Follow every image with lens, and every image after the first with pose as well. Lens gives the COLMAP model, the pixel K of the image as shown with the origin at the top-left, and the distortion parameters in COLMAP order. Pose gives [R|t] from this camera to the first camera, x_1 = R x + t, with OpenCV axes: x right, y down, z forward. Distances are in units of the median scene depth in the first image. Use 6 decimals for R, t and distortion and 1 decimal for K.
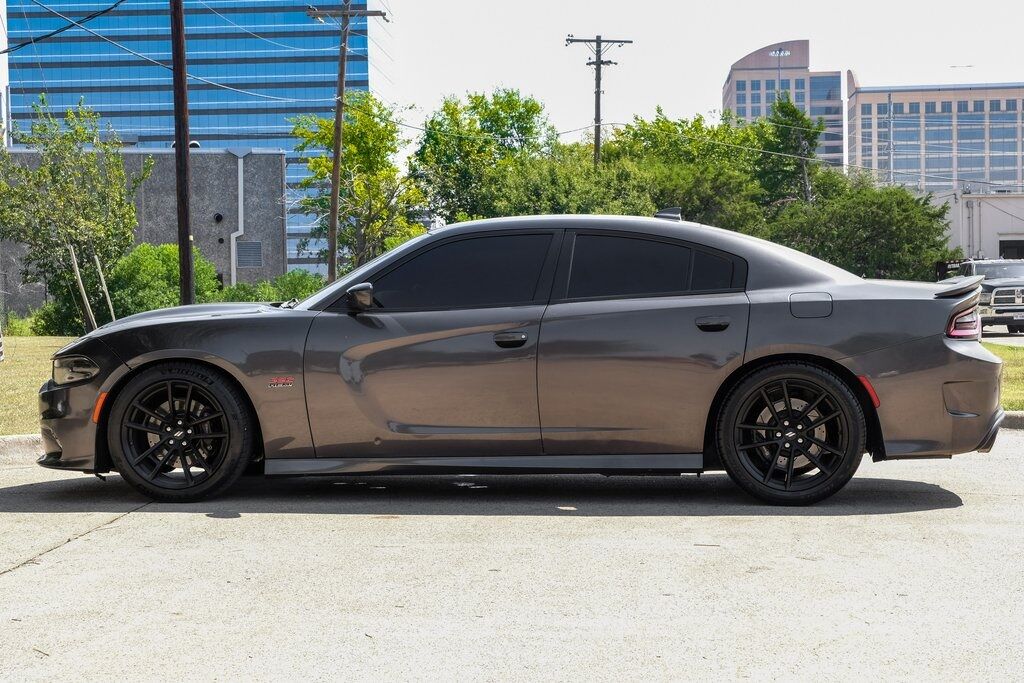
lens RADIAL K [[2069.0, 0, 512.0], [0, 2069.0, 341.5], [0, 0, 1]] dist [-0.008545, 0.469856]
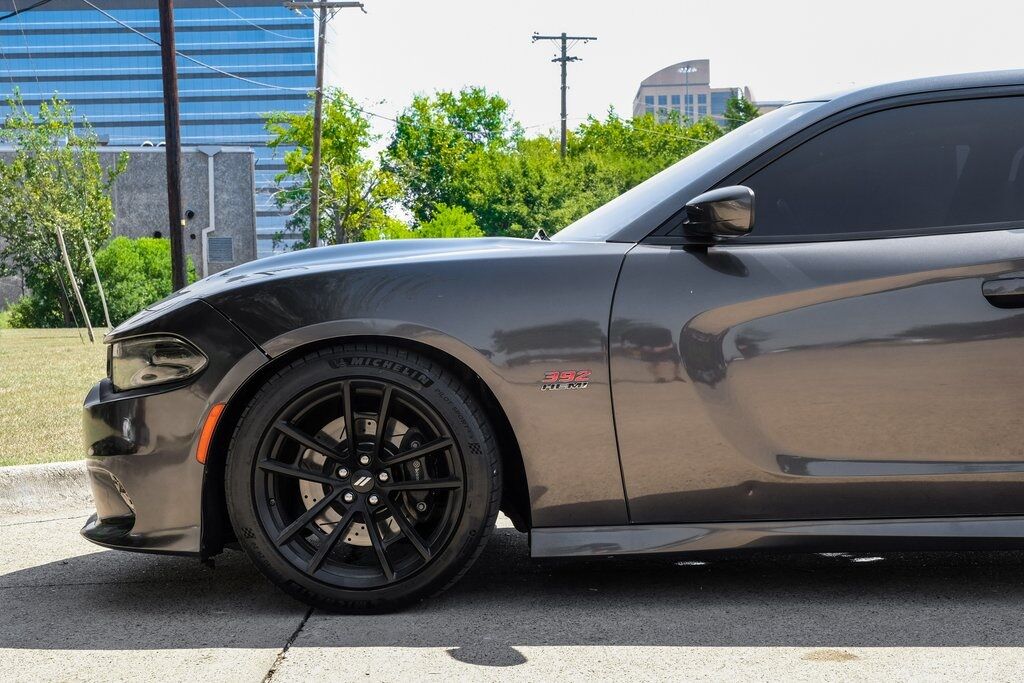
lens RADIAL K [[1789.9, 0, 512.0], [0, 1789.9, 341.5], [0, 0, 1]] dist [0.075796, 0.107554]
pose [[0.998768, -0.010172, 0.048578, -0.028533], [0.009962, 0.999940, 0.004569, 0.001485], [-0.048622, -0.004079, 0.998809, 0.107404]]
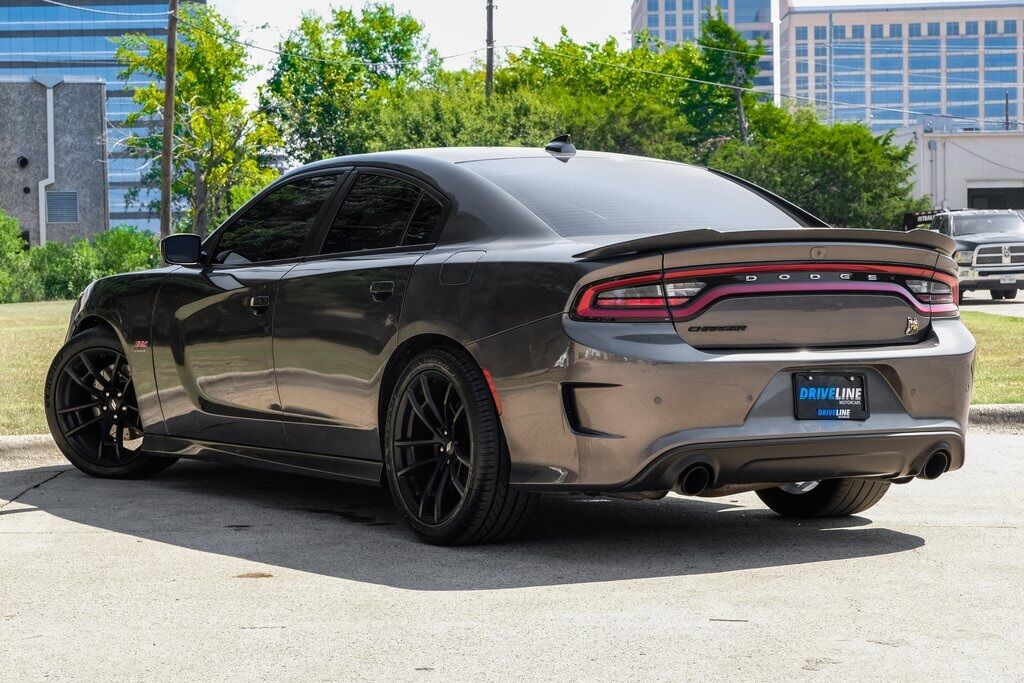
lens RADIAL K [[2430.4, 0, 515.3], [0, 2430.4, 383.6], [0, 0, 1]] dist [0.079177, 0.261226]
pose [[0.998413, -0.006846, 0.055907, -0.003487], [0.005166, 0.999532, 0.030141, -0.000745], [-0.056087, -0.029804, 0.997981, 0.033576]]
